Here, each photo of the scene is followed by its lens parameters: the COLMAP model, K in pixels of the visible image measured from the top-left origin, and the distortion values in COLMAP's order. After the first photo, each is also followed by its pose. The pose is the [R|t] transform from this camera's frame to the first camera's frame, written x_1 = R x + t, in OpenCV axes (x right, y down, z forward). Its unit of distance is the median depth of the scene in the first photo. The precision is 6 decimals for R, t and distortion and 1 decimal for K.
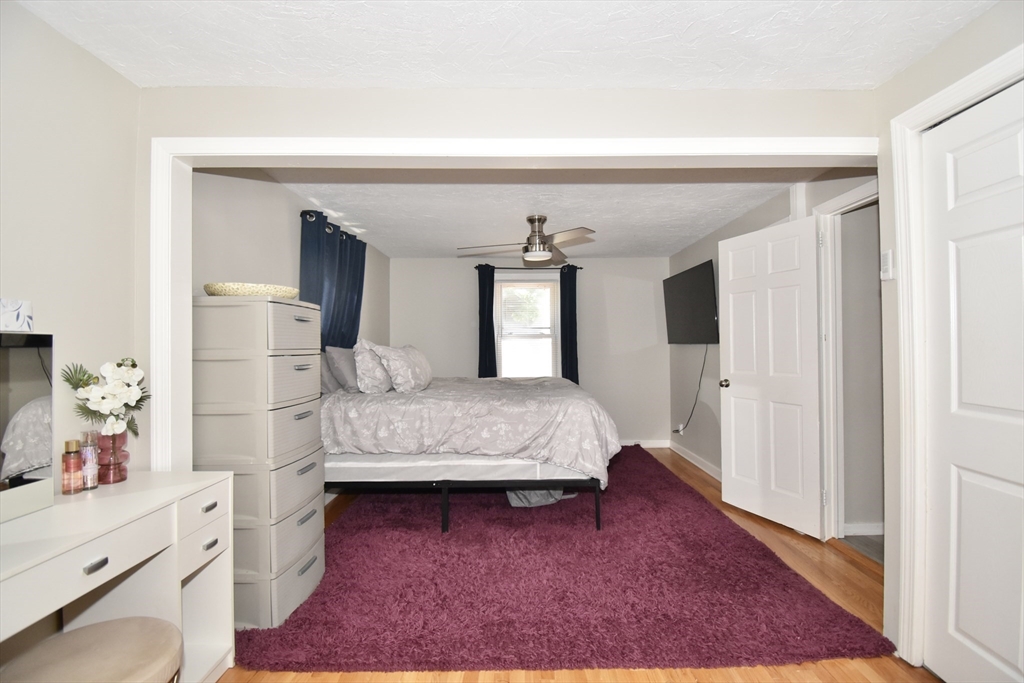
lens RADIAL K [[456.6, 0, 521.4], [0, 456.6, 340.5], [0, 0, 1]] dist [0.019040, -0.024216]
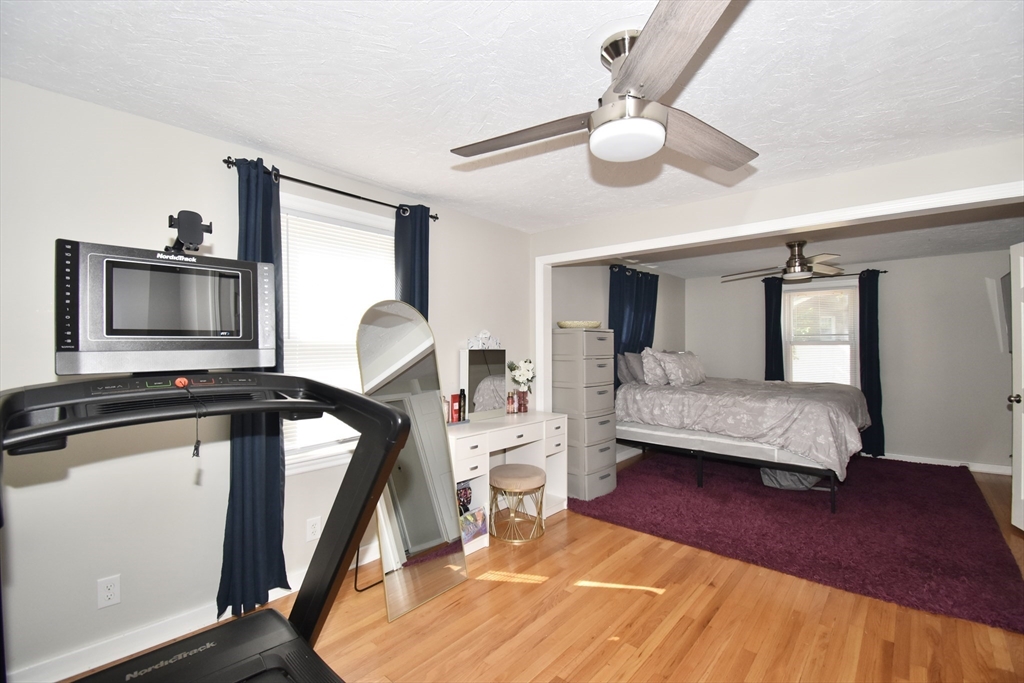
lens RADIAL K [[460.3, 0, 508.6], [0, 460.3, 340.8], [0, 0, 1]] dist [0.019073, -0.024927]
pose [[0.744617, 0.002269, -0.667489, 0.337615], [0.000701, 0.999991, 0.004182, -0.034409], [0.667492, -0.003582, 0.744608, -0.435804]]
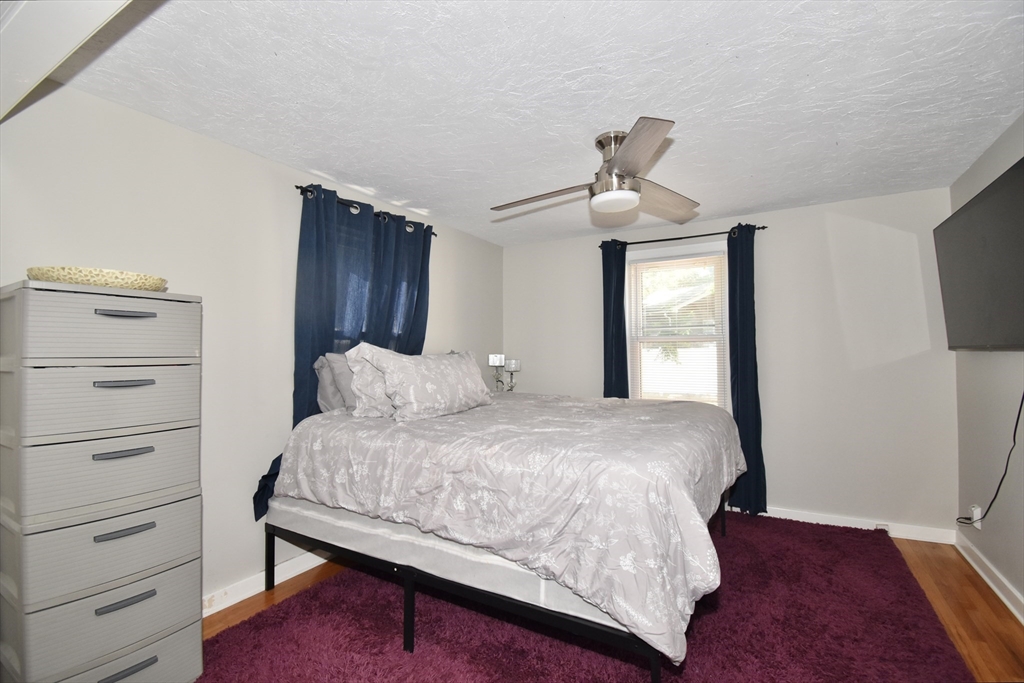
lens RADIAL K [[456.6, 0, 521.4], [0, 456.6, 340.5], [0, 0, 1]] dist [0.019040, -0.024216]
pose [[0.863832, -0.012338, -0.503628, 0.284494], [0.004466, 0.999848, -0.016834, 0.007163], [0.503760, 0.012292, 0.863756, 0.532938]]
